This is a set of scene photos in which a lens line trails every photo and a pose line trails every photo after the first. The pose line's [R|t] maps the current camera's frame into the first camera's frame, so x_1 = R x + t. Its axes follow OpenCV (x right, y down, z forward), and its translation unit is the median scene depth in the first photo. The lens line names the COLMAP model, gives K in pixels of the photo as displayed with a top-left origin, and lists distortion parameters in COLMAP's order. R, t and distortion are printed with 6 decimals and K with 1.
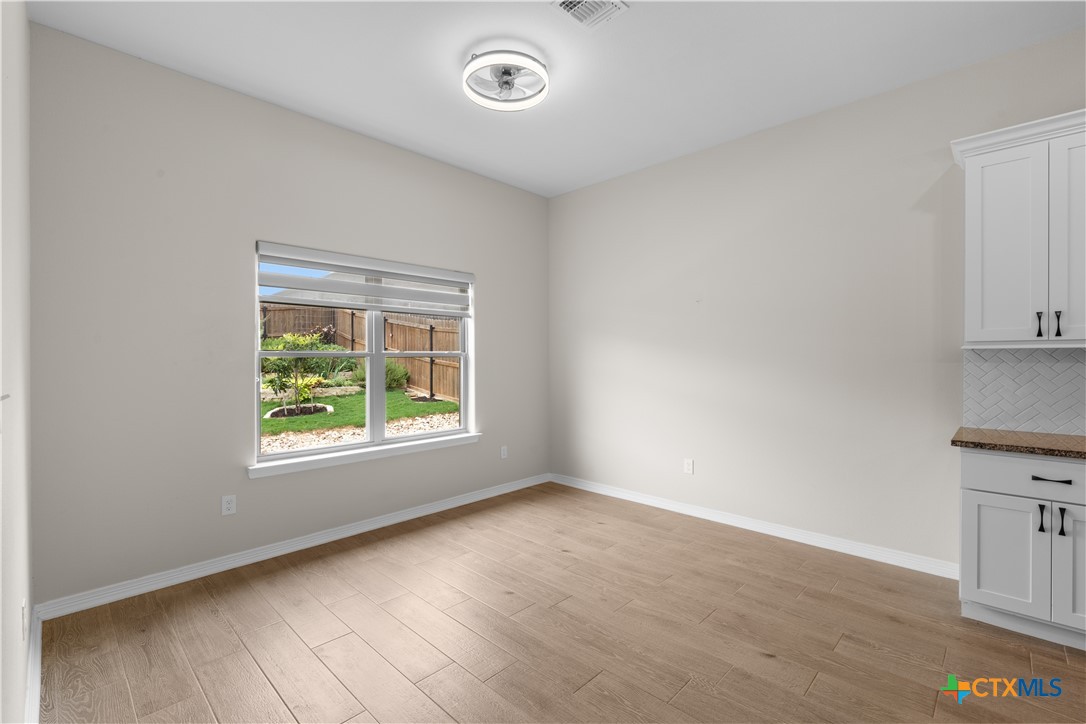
lens RADIAL K [[488.2, 0, 545.6], [0, 488.2, 360.4], [0, 0, 1]] dist [-0.002855, -0.000015]
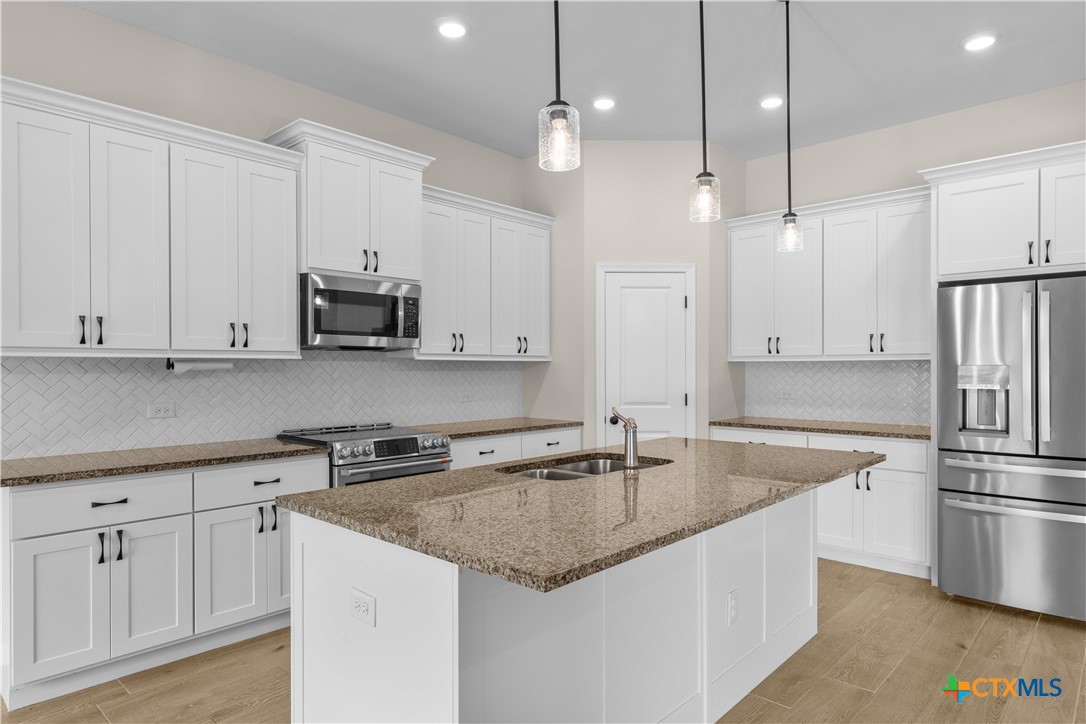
lens RADIAL K [[671.0, 0, 546.5], [0, 671.0, 367.3], [0, 0, 1]] dist [0.000298, -0.000416]
pose [[-0.044268, -0.000588, 0.999020, -0.241978], [0.007929, 0.999968, 0.000940, -0.001373], [-0.998988, 0.007963, -0.044262, 0.234243]]
